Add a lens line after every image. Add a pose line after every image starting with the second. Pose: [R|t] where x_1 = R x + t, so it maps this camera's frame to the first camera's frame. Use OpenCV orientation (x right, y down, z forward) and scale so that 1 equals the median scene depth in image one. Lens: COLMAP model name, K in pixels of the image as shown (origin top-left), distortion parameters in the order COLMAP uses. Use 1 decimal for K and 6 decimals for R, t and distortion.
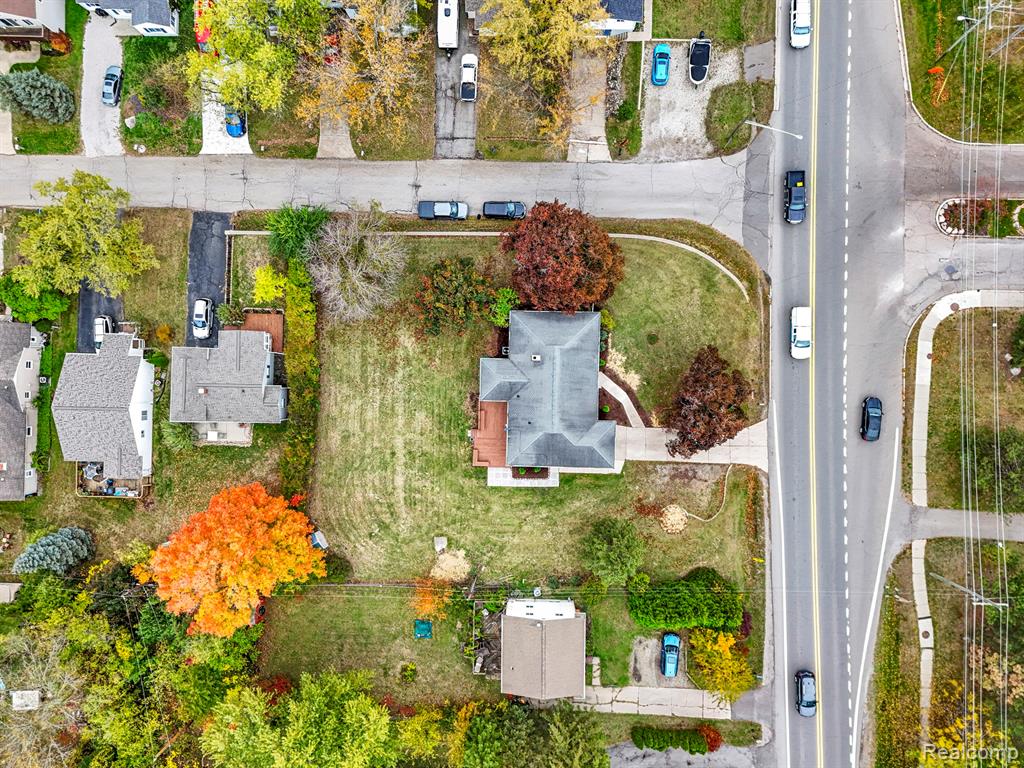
lens RADIAL K [[767.1, 0, 512.0], [0, 767.1, 384.0], [0, 0, 1]] dist [0.078951, -0.074538]
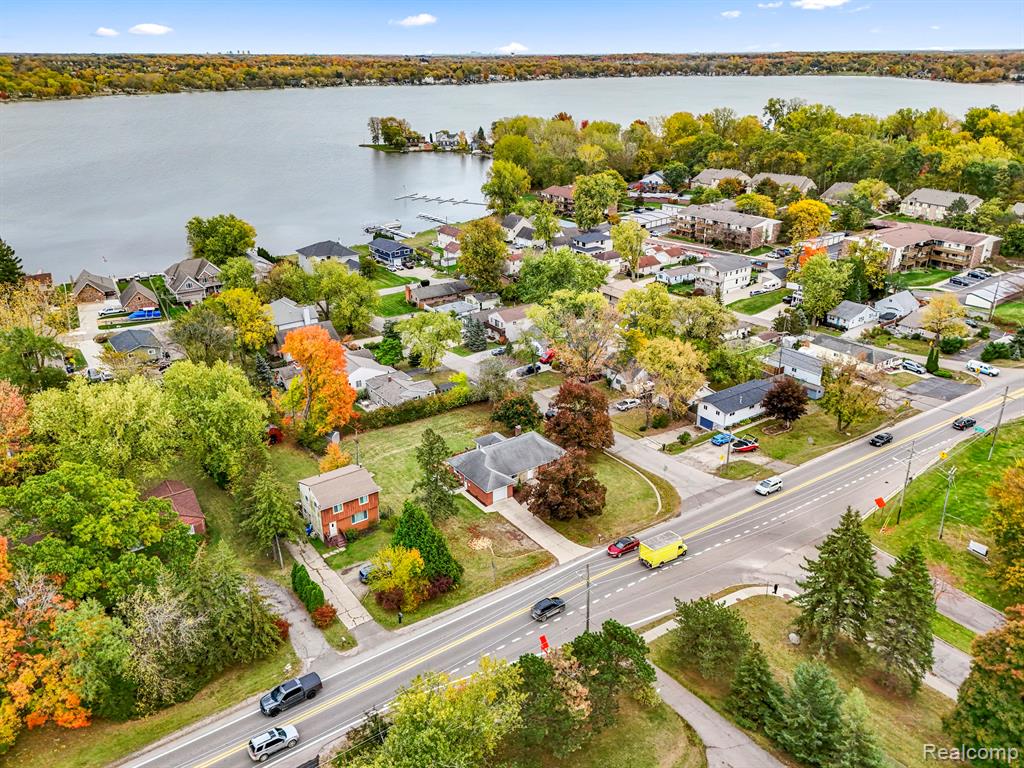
lens RADIAL K [[767.1, 0, 512.0], [0, 767.1, 384.0], [0, 0, 1]] dist [0.078951, -0.074538]
pose [[0.595141, 0.344780, -0.725902, 1.015144], [-0.803543, 0.242721, -0.543512, 0.719566], [-0.011201, 0.906760, 0.421499, 0.276570]]
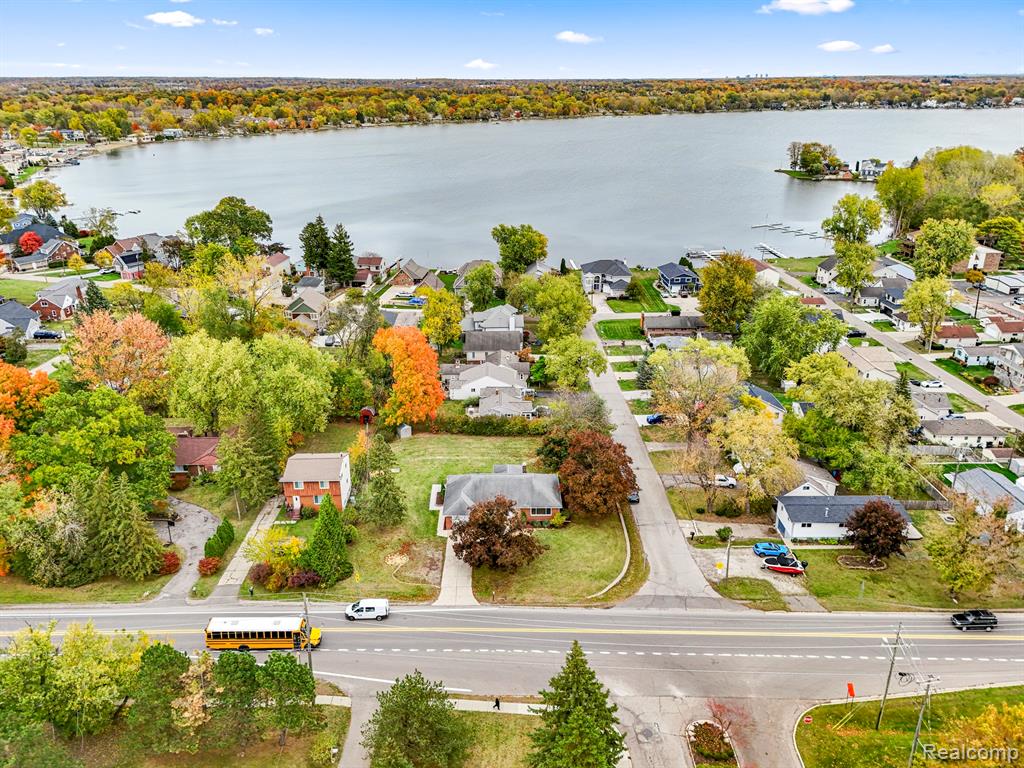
lens RADIAL K [[767.1, 0, 512.0], [0, 767.1, 384.0], [0, 0, 1]] dist [0.078951, -0.074538]
pose [[0.036903, 0.398783, -0.916303, 1.202783], [-0.999280, 0.022781, -0.030330, 0.026316], [0.008779, 0.916762, 0.399337, 0.275143]]
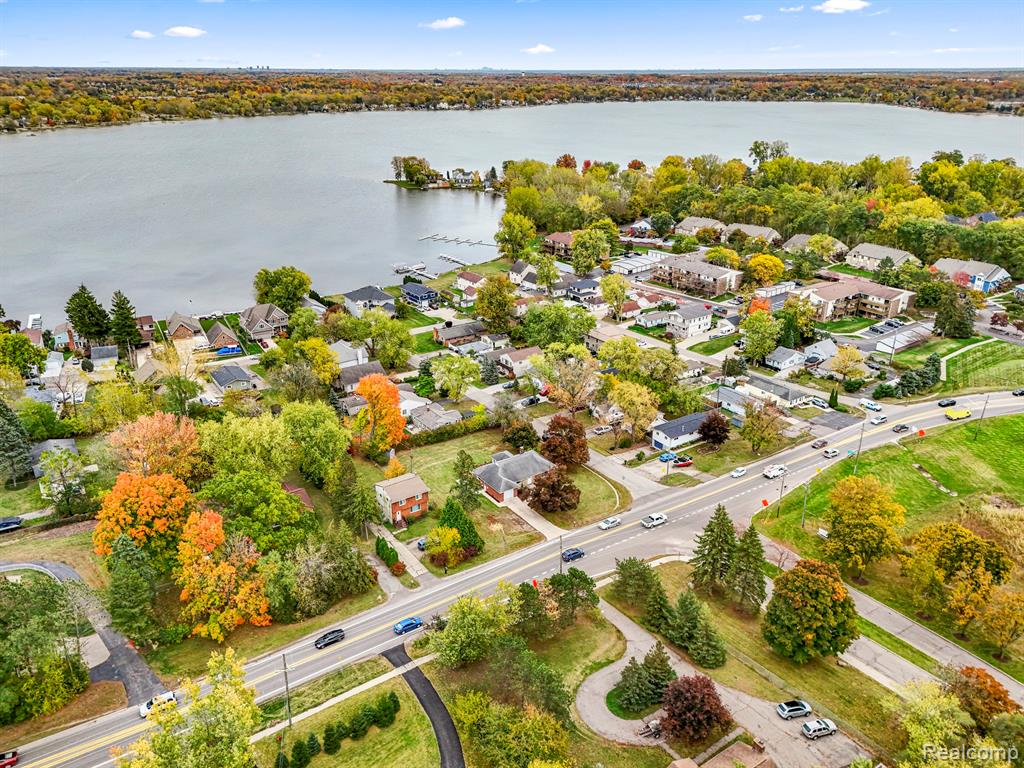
lens RADIAL K [[748.6, 0, 512.0], [0, 748.6, 384.0], [0, 0, 1]] dist [0.094248, -0.095599]
pose [[0.584750, 0.344427, -0.734464, 1.399376], [-0.811058, 0.230510, -0.537633, 1.004011], [-0.015874, 0.910074, 0.414142, -0.024879]]
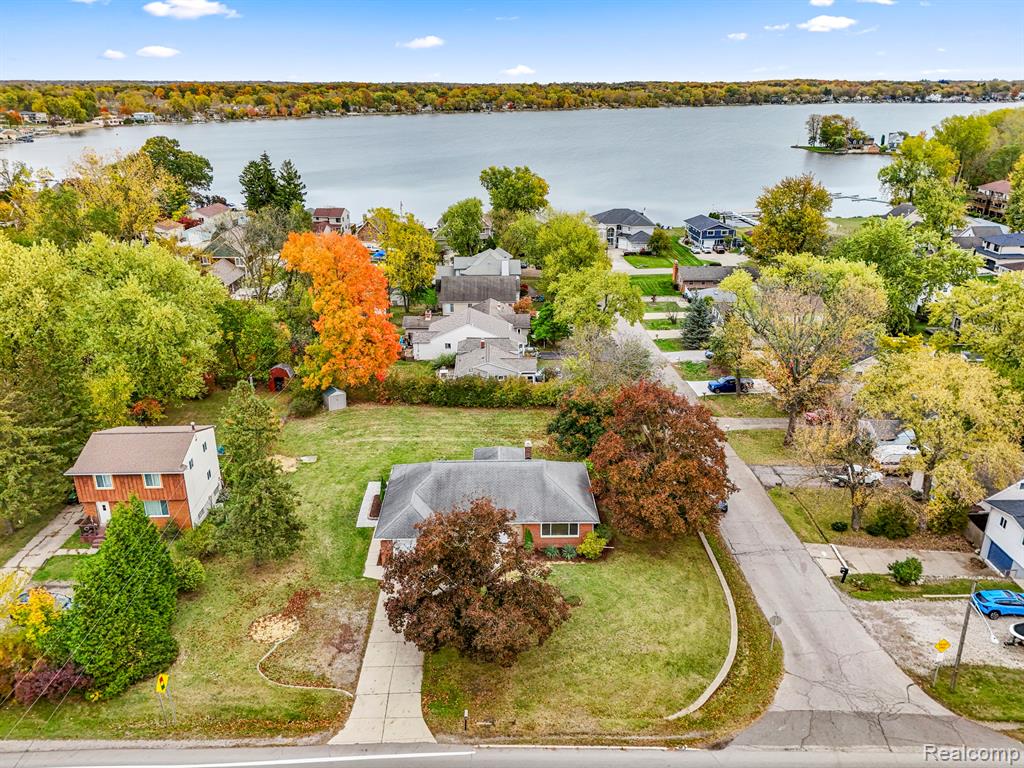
lens RADIAL K [[767.1, 0, 512.0], [0, 767.1, 384.0], [0, 0, 1]] dist [0.078951, -0.074538]
pose [[0.045820, 0.390698, -0.919378, 0.695591], [-0.998931, 0.023521, -0.039790, 0.011263], [0.006079, 0.920218, 0.391358, 0.592341]]
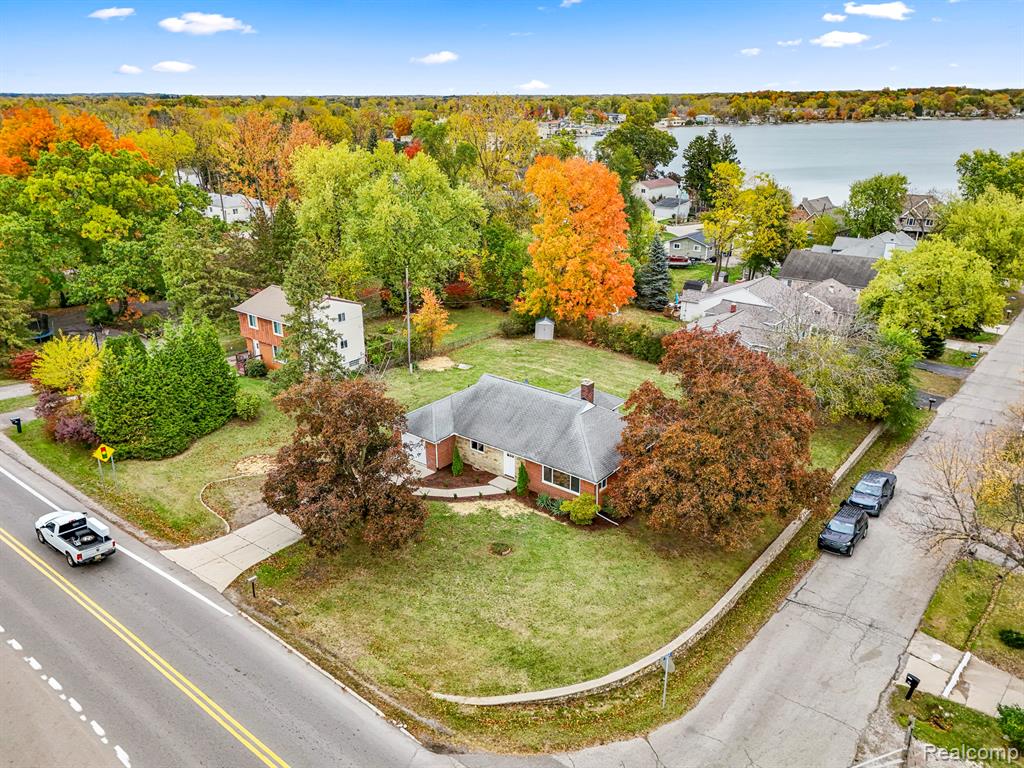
lens RADIAL K [[748.6, 0, 512.0], [0, 748.6, 384.0], [0, 0, 1]] dist [0.094248, -0.095599]
pose [[-0.599907, 0.314711, -0.735574, 0.522762], [-0.799656, -0.206281, 0.563914, -0.332299], [0.025735, 0.926502, 0.375410, 0.707338]]
